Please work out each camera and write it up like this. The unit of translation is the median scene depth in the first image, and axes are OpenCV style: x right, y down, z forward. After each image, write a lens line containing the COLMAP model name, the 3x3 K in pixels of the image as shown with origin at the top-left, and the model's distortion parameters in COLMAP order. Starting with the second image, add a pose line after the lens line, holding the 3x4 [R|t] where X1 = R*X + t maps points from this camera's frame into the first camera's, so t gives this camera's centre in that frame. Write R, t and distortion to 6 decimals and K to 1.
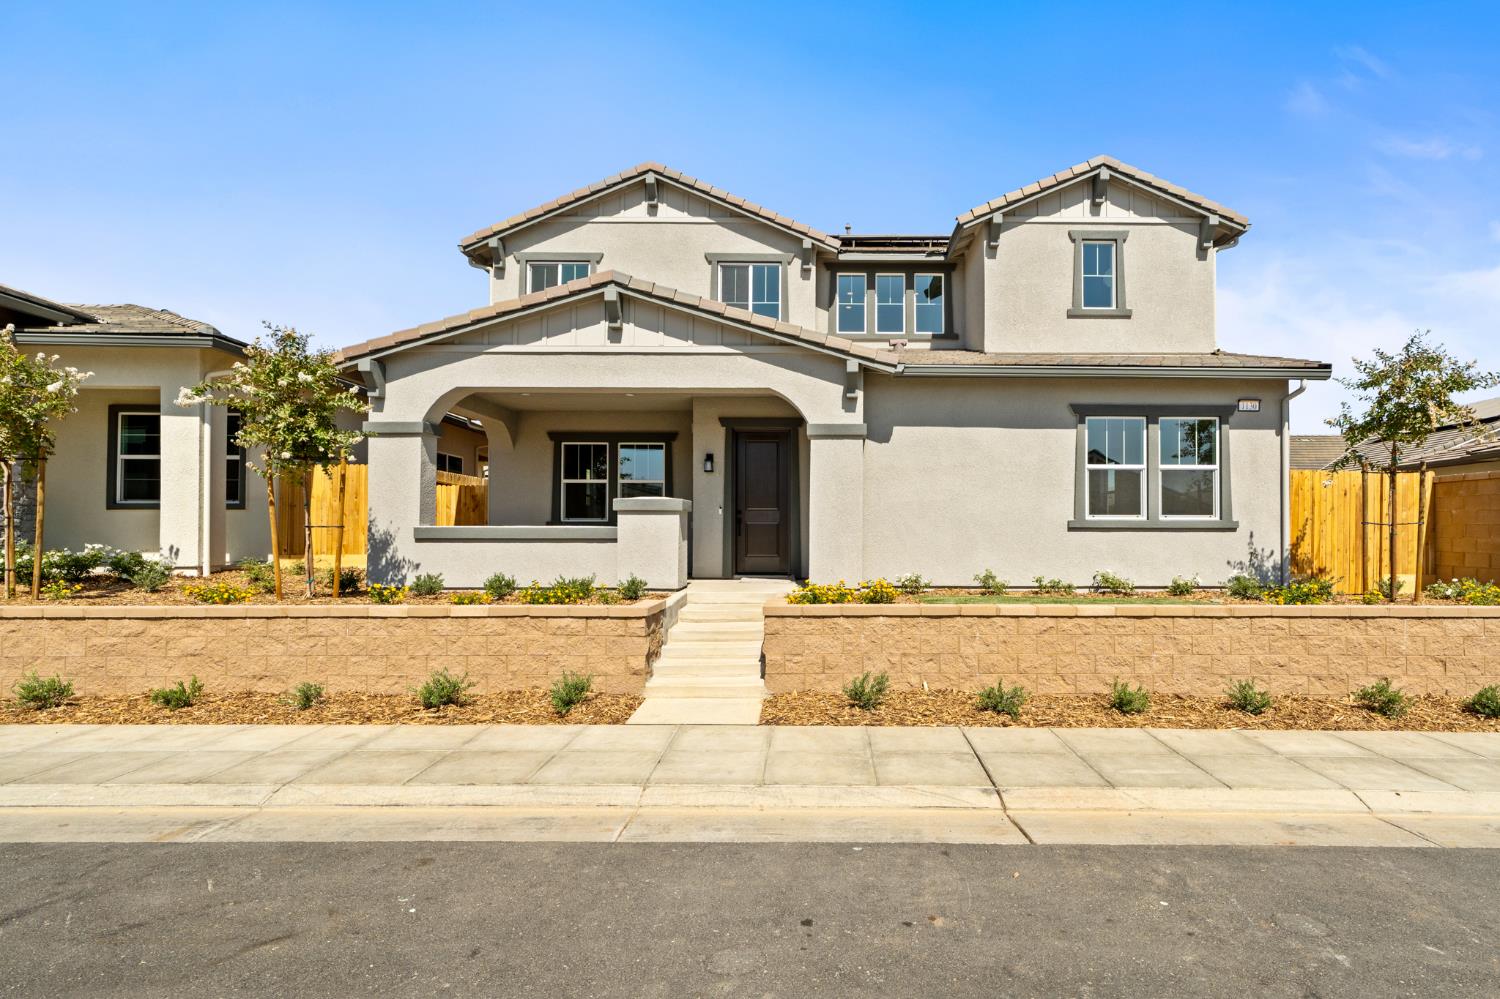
lens RADIAL K [[735.4, 0, 749.6], [0, 735.4, 506.9], [0, 0, 1]] dist [-0.004769, 0.003086]
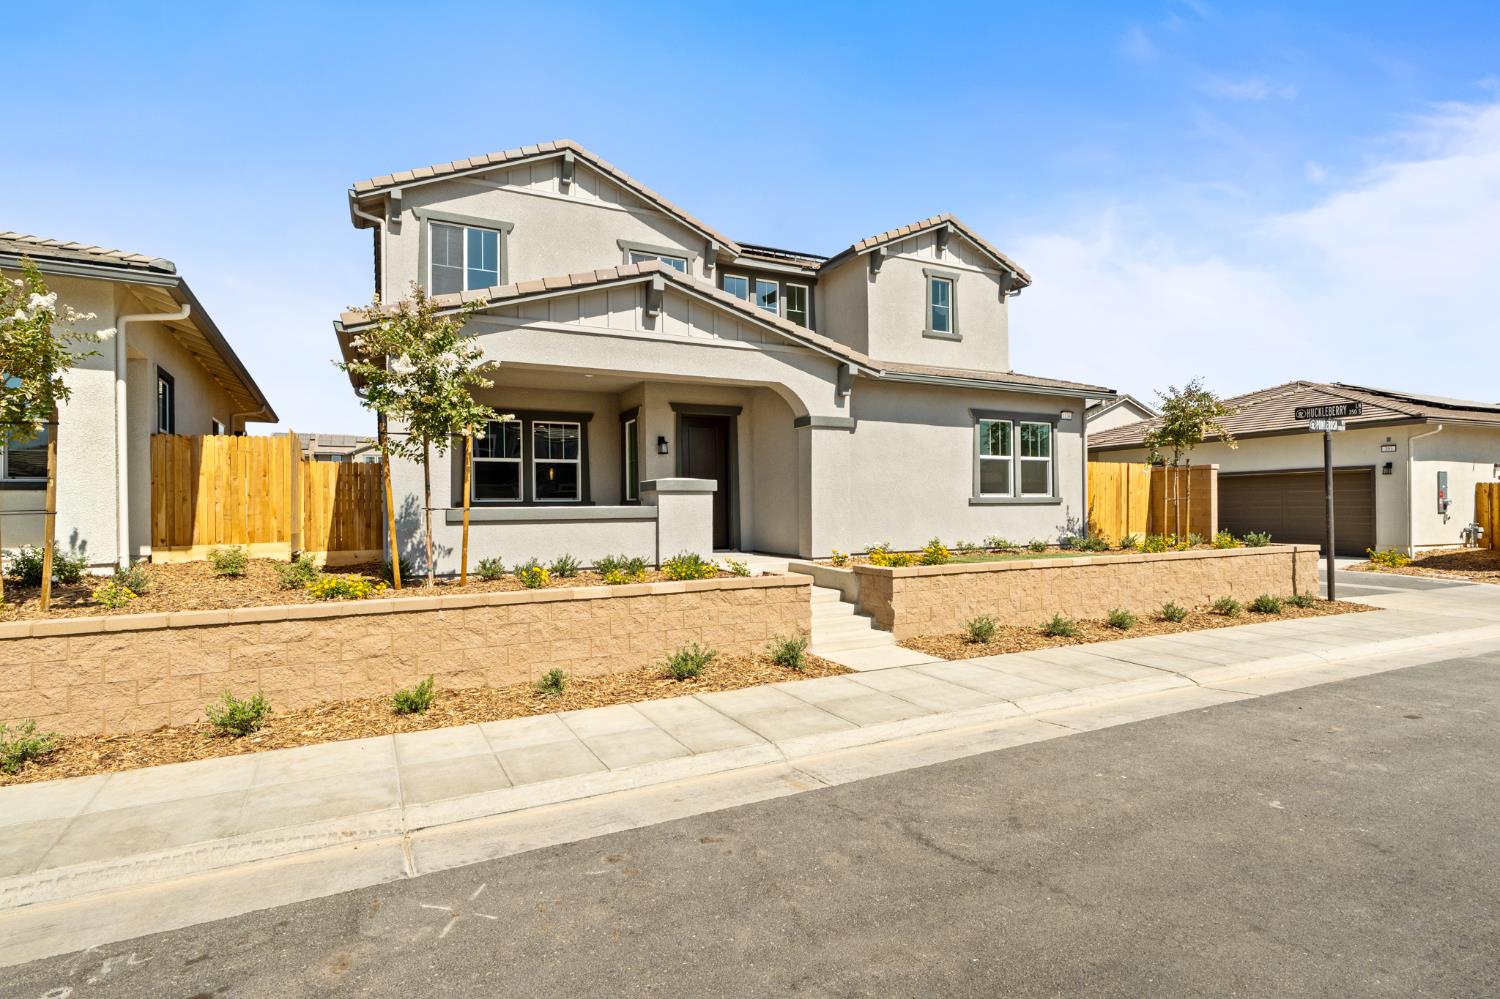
lens RADIAL K [[735.4, 0, 710.2], [0, 735.4, 491.5], [0, 0, 1]] dist [-0.004769, 0.003086]
pose [[0.901849, -0.002019, 0.432048, -0.549318], [-0.001554, 0.999967, 0.007918, -0.002415], [-0.432050, -0.007812, 0.901816, 0.023696]]
